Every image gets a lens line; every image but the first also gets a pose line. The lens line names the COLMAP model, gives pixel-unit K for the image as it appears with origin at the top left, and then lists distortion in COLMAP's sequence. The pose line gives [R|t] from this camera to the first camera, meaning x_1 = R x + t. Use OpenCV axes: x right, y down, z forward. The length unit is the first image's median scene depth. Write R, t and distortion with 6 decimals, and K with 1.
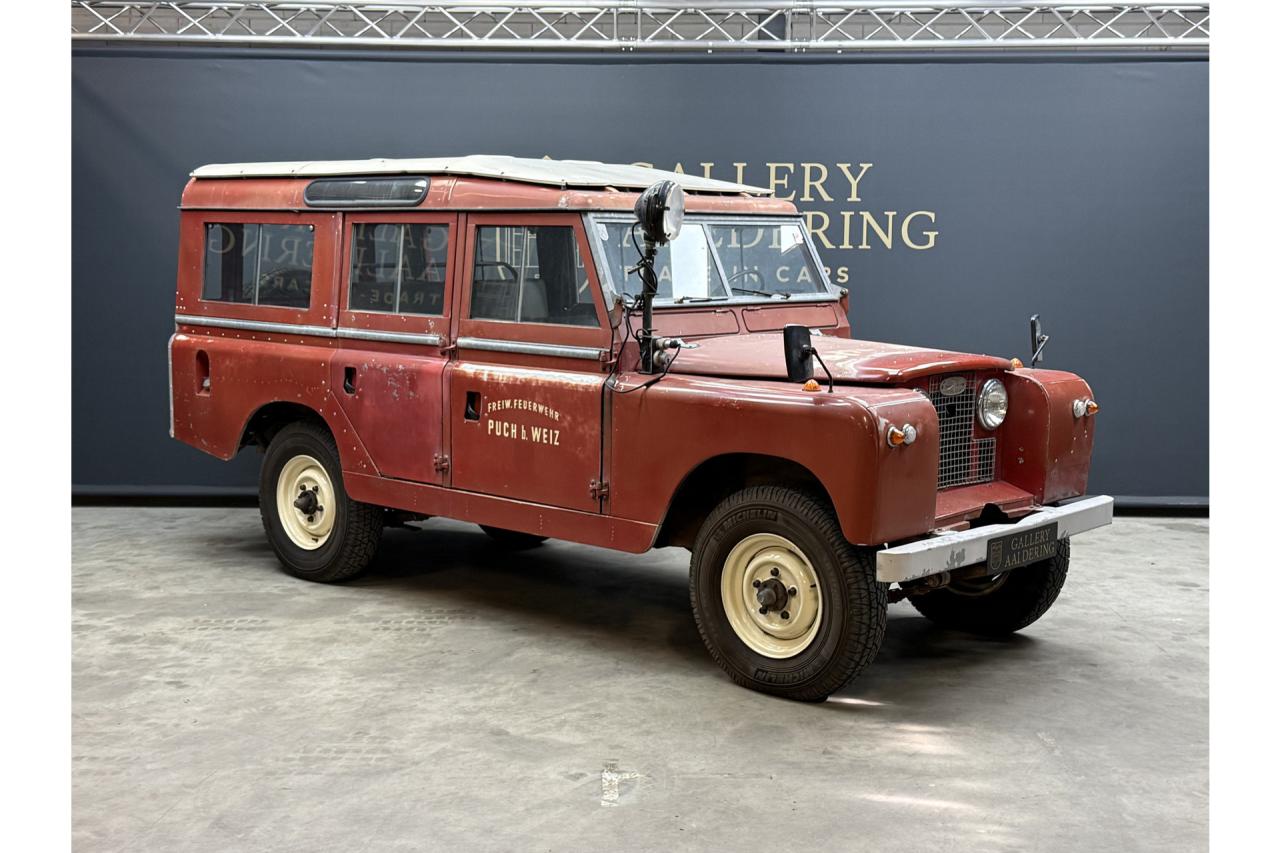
lens RADIAL K [[1568.1, 0, 637.4], [0, 1568.1, 436.4], [0, 0, 1]] dist [0.197850, -0.447224]
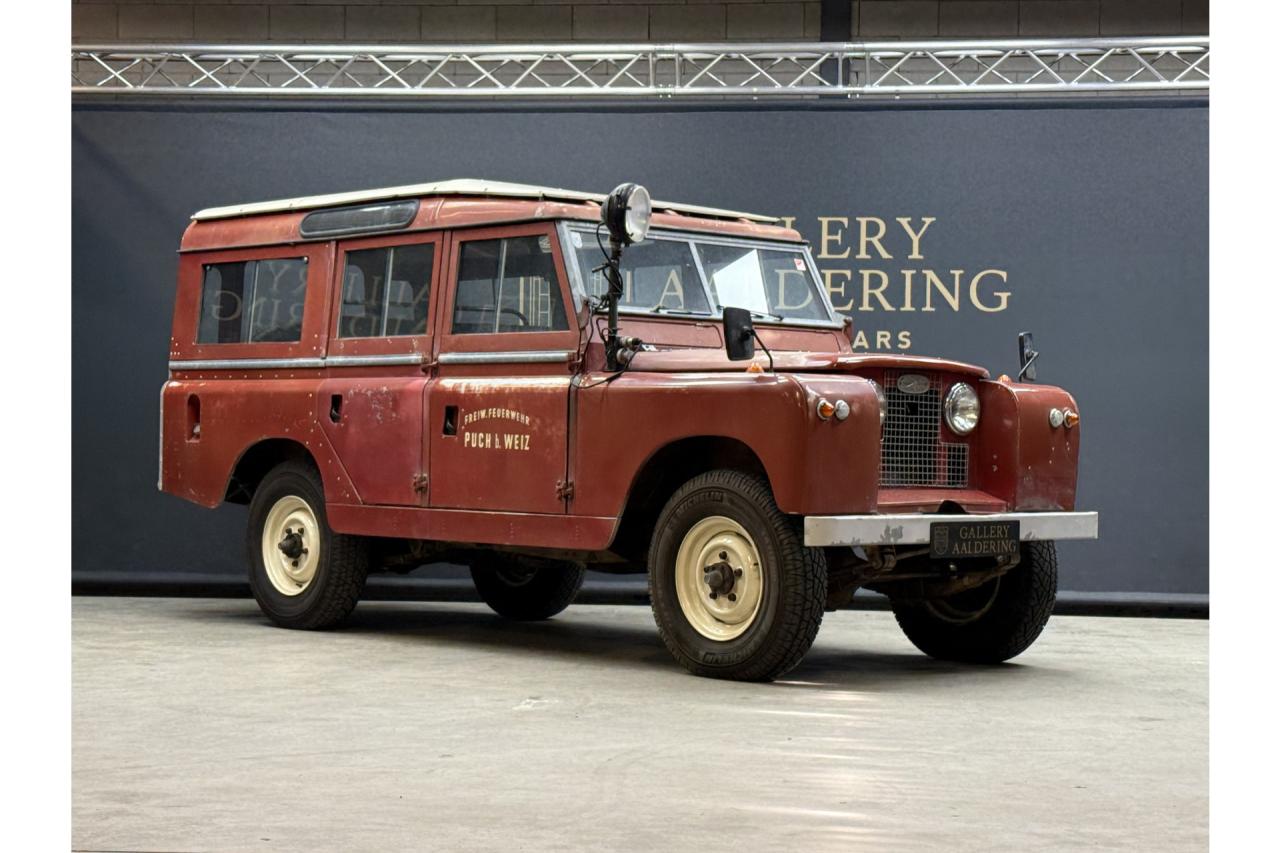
lens RADIAL K [[2279.7, 0, 644.3], [0, 2279.7, 427.6], [0, 0, 1]] dist [0.150951, 0.038701]
pose [[0.995661, 0.004660, -0.092938, 0.147734], [-0.017122, 0.990867, -0.133749, 0.172721], [0.091466, 0.134760, 0.986648, -0.398172]]
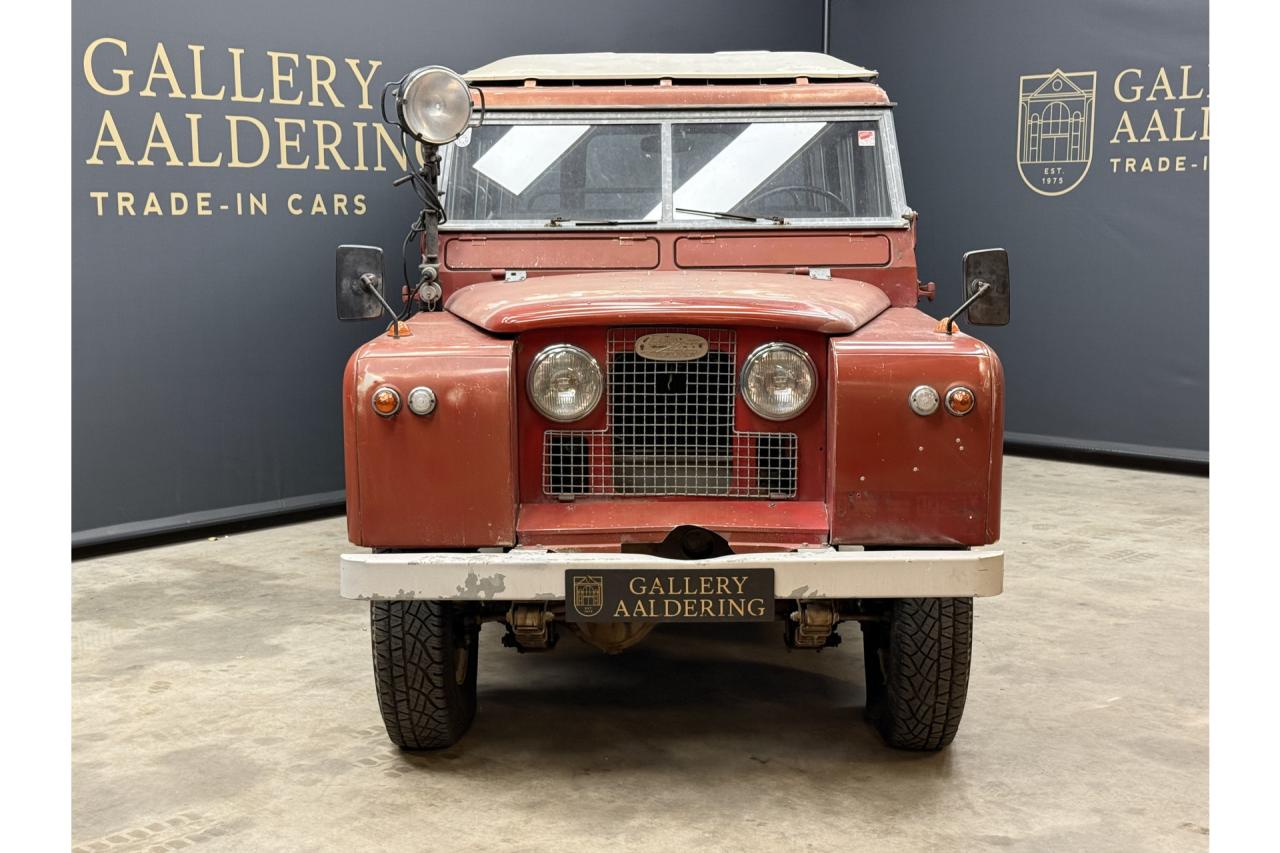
lens RADIAL K [[1725.8, 0, 622.8], [0, 1725.8, 430.3], [0, 0, 1]] dist [0.132031, -0.025844]
pose [[0.657279, 0.088359, -0.748450, 0.665871], [-0.081275, 0.995622, 0.046165, -0.025768], [0.749252, 0.030487, 0.661582, 0.445589]]
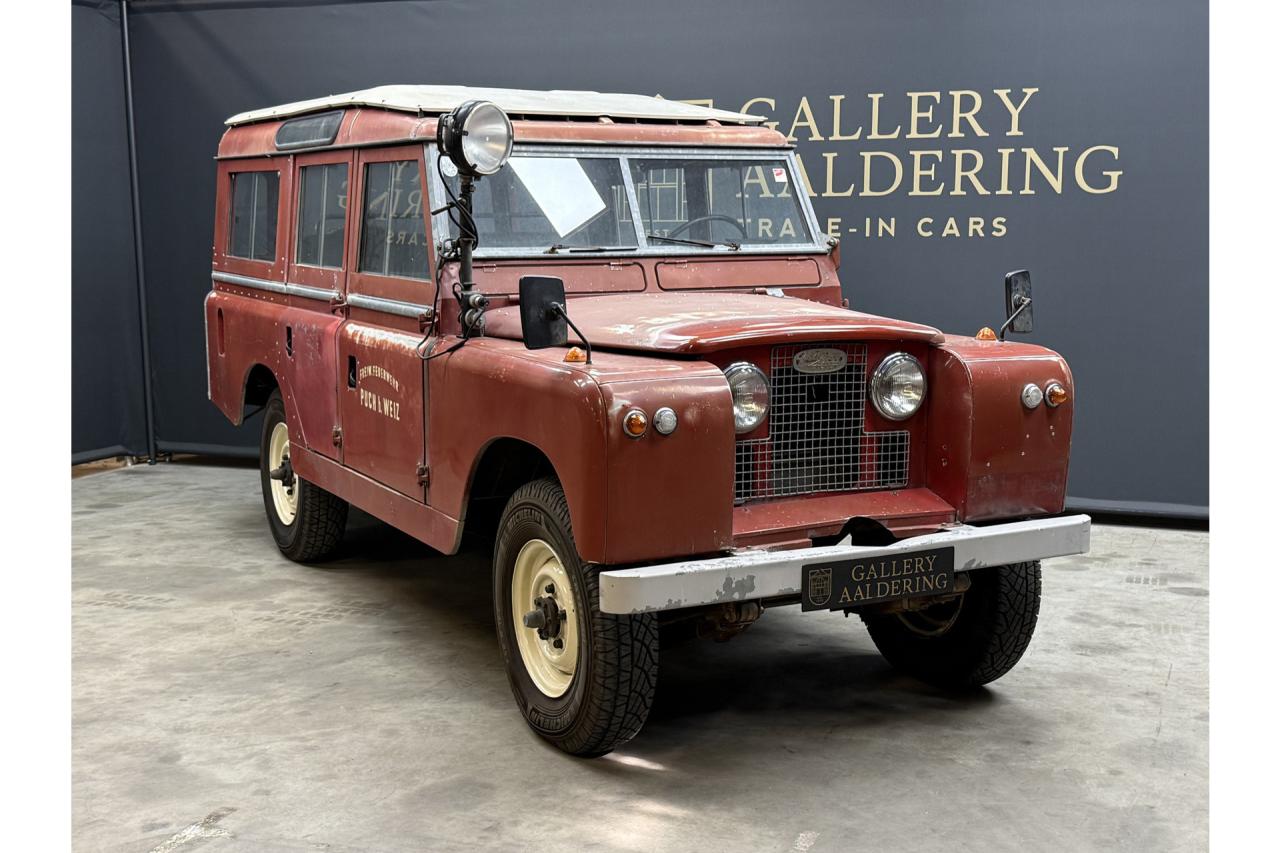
lens RADIAL K [[1568.1, 0, 637.4], [0, 1568.1, 436.4], [0, 0, 1]] dist [0.197850, -0.447224]
pose [[0.939035, 0.038908, -0.341614, 0.339112], [-0.033304, 0.999197, 0.022257, -0.008379], [0.342206, -0.009523, 0.939577, 0.229869]]
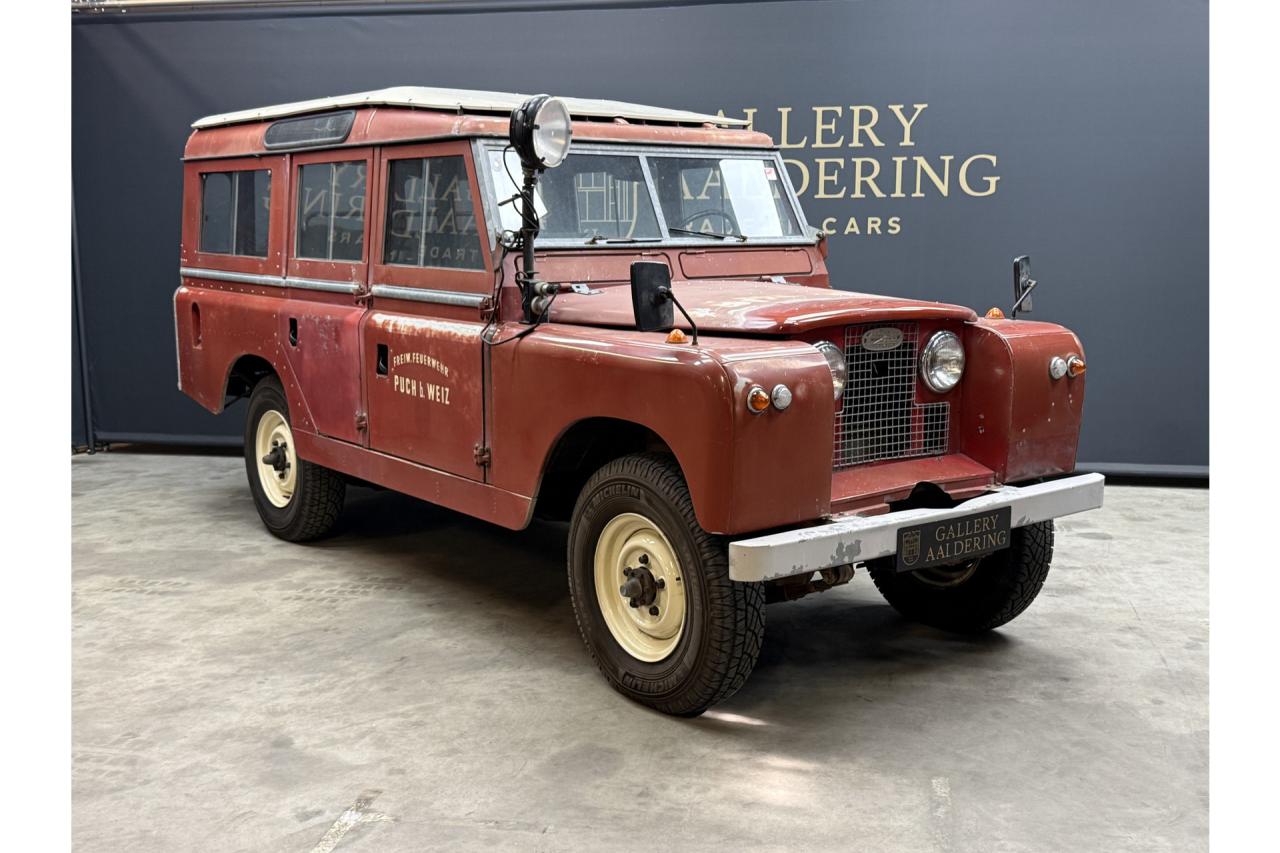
lens RADIAL K [[1326.8, 0, 641.1], [0, 1326.8, 431.5], [0, 0, 1]] dist [0.215401, -0.542262]
pose [[0.983426, 0.016810, -0.180531, 0.181927], [-0.011494, 0.999470, 0.030450, -0.003046], [0.180947, -0.027870, 0.983098, 0.258743]]
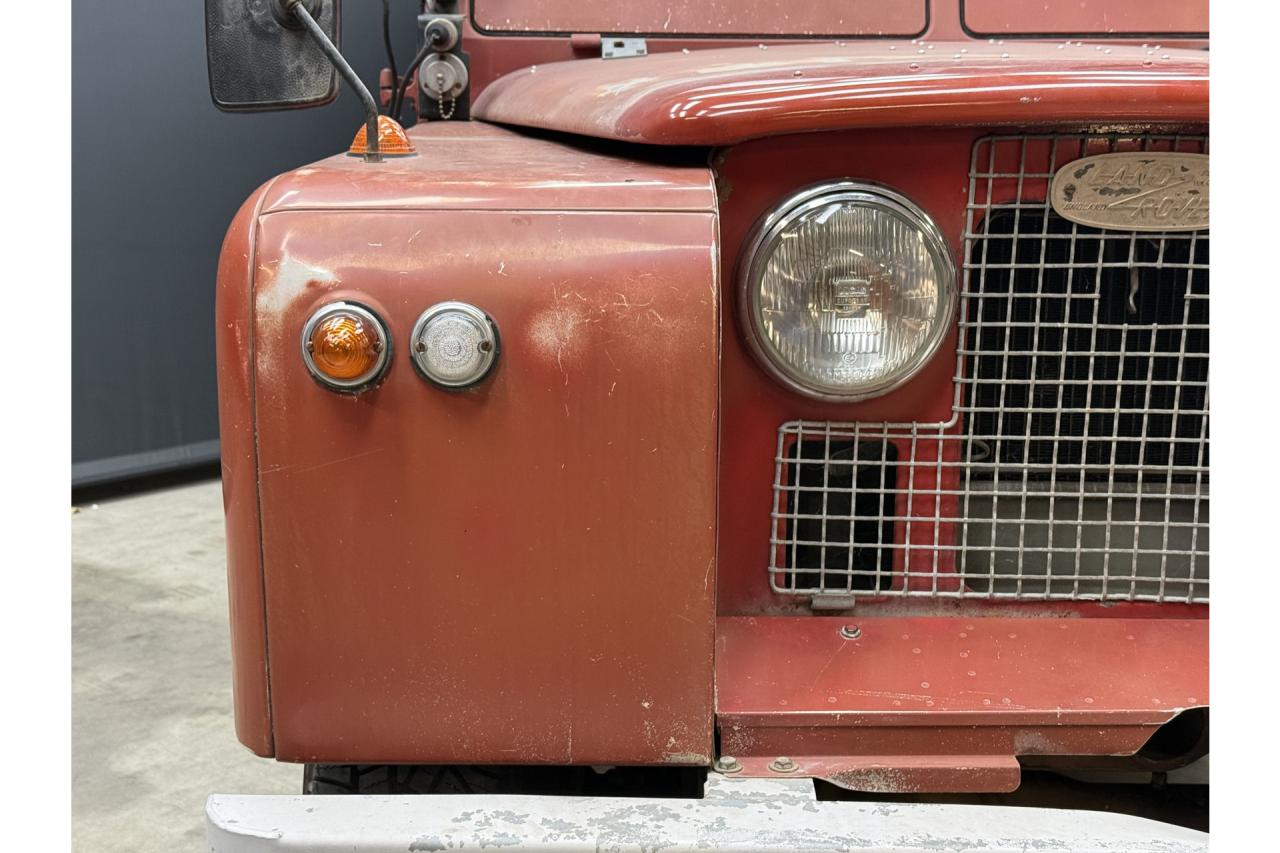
lens RADIAL K [[1673.2, 0, 620.1], [0, 1673.2, 440.5], [0, 0, 1]] dist [0.134624, -0.004597]
pose [[0.673246, 0.154836, -0.723026, 0.301902], [-0.096463, 0.987865, 0.121730, -0.016371], [0.733100, -0.012209, 0.680012, 0.687564]]
